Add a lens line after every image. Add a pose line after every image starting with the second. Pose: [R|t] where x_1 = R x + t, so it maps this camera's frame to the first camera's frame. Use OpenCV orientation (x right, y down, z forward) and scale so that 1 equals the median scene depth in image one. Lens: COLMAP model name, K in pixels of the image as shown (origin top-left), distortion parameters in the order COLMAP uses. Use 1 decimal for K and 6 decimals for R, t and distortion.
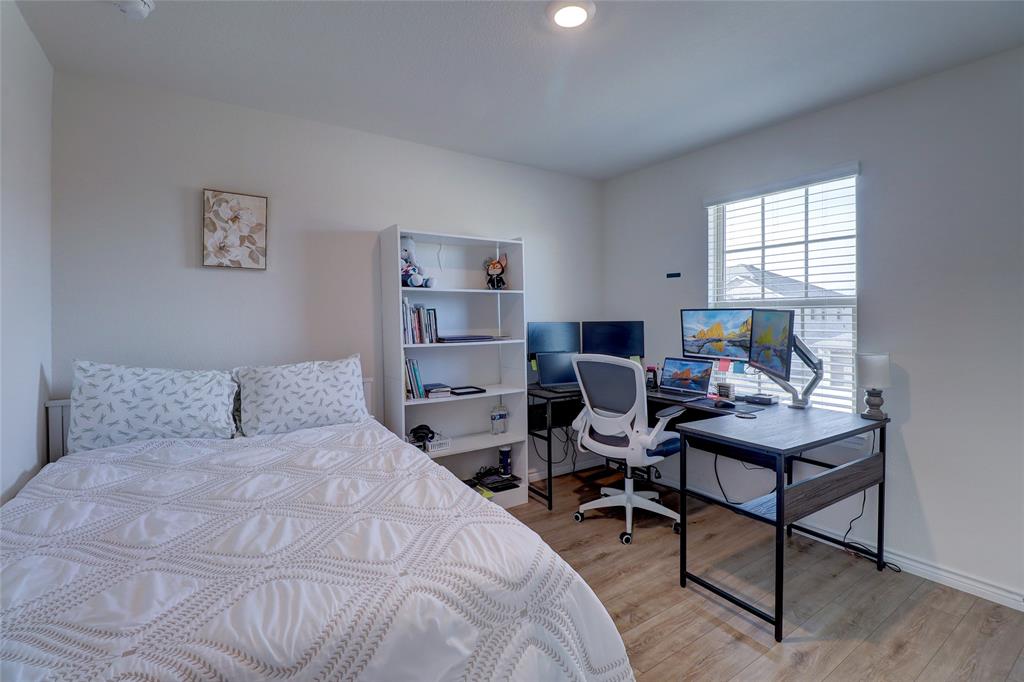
lens RADIAL K [[477.8, 0, 509.9], [0, 477.8, 317.8], [0, 0, 1]] dist [0.003160, -0.014119]
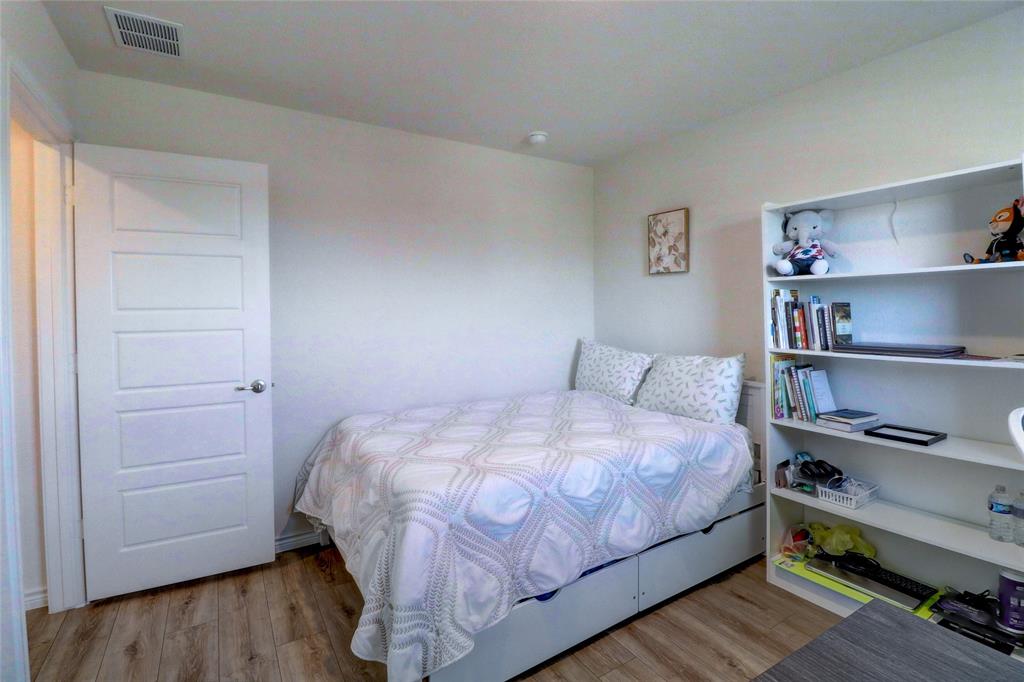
lens RADIAL K [[477.8, 0, 509.9], [0, 477.8, 317.8], [0, 0, 1]] dist [0.003160, -0.014119]
pose [[-0.036269, -0.000626, -0.999342, 0.659463], [-0.024718, 0.999694, 0.000271, 0.019171], [0.999036, 0.024712, -0.036274, 0.645718]]
